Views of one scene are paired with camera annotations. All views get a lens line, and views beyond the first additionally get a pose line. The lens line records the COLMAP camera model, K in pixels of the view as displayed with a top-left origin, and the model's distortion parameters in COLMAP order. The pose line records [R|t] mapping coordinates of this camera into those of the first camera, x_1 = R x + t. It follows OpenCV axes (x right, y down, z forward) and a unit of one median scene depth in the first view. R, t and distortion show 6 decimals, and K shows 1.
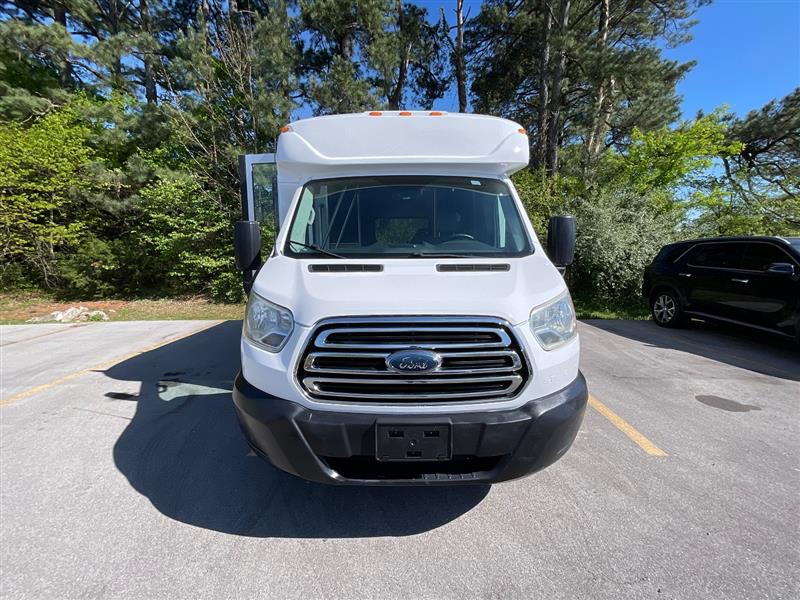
lens RADIAL K [[379.9, 0, 402.0], [0, 379.9, 299.3], [0, 0, 1]] dist [-0.000666, 0.001984]
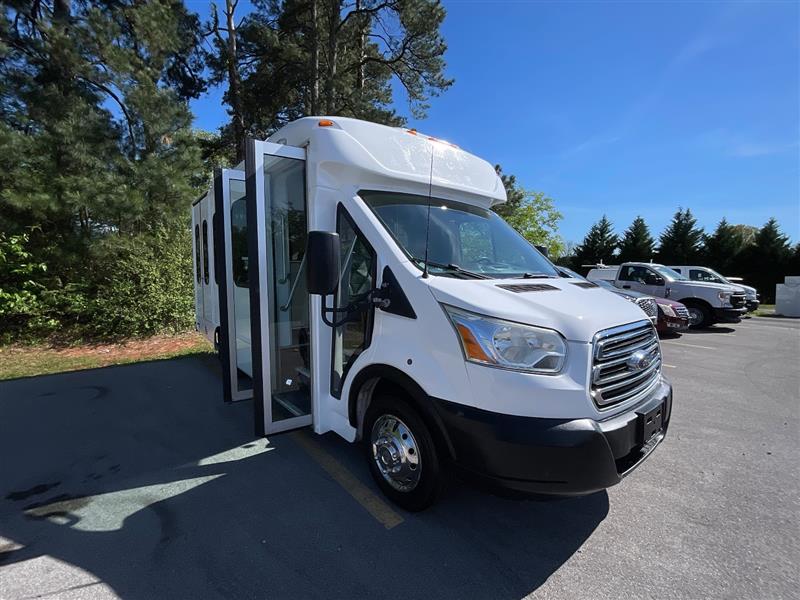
lens RADIAL K [[379.9, 0, 402.0], [0, 379.9, 299.3], [0, 0, 1]] dist [-0.000666, 0.001984]
pose [[0.751624, -0.039332, 0.658418, -0.628181], [0.074852, 0.996858, -0.025898, -0.028907], [-0.655330, 0.068749, 0.752207, 0.252058]]
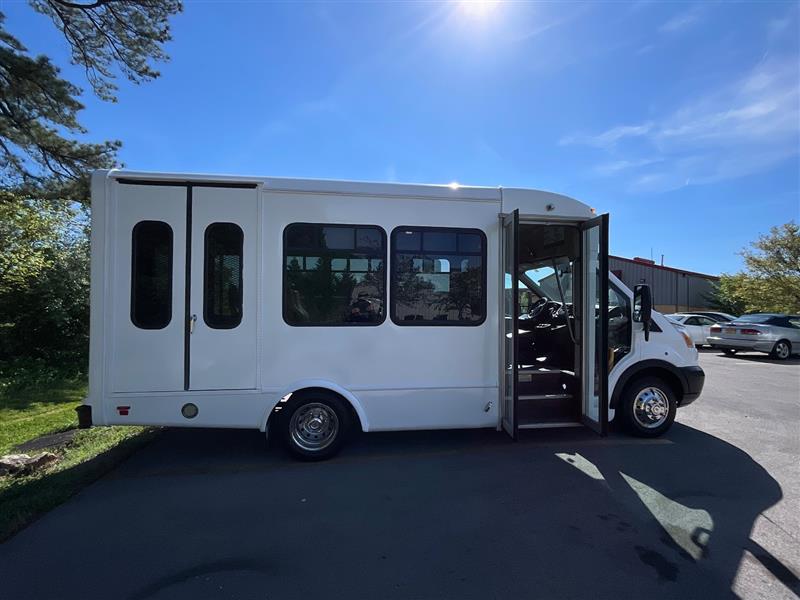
lens RADIAL K [[379.9, 0, 402.0], [0, 379.9, 299.3], [0, 0, 1]] dist [-0.000666, 0.001984]
pose [[-0.211550, 0.015757, 0.977240, -1.157029], [0.121436, 0.992546, 0.010285, -0.206602], [-0.969794, 0.120848, -0.211887, 1.585659]]
